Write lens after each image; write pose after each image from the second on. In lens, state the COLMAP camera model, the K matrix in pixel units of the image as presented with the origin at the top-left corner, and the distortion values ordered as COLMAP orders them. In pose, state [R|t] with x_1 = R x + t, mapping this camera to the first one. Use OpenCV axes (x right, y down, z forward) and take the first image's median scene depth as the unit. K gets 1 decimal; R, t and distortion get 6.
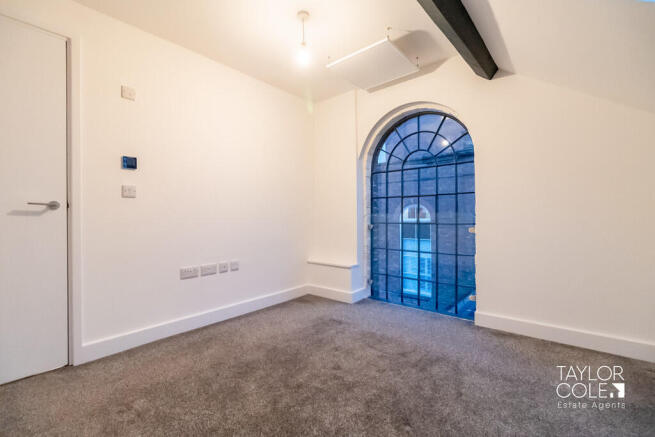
lens RADIAL K [[292.7, 0, 327.8], [0, 292.7, 218.5], [0, 0, 1]] dist [-0.000014, 0.001131]
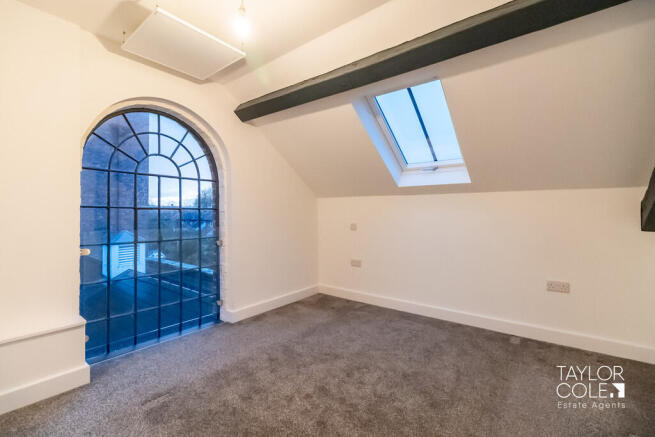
lens RADIAL K [[292.7, 0, 324.9], [0, 292.7, 216.6], [0, 0, 1]] dist [-0.000014, 0.001131]
pose [[-0.053551, 0.003307, 0.998560, -0.794971], [0.007932, 0.999964, -0.002886, -0.066289], [-0.998534, 0.007766, -0.053576, 0.794839]]
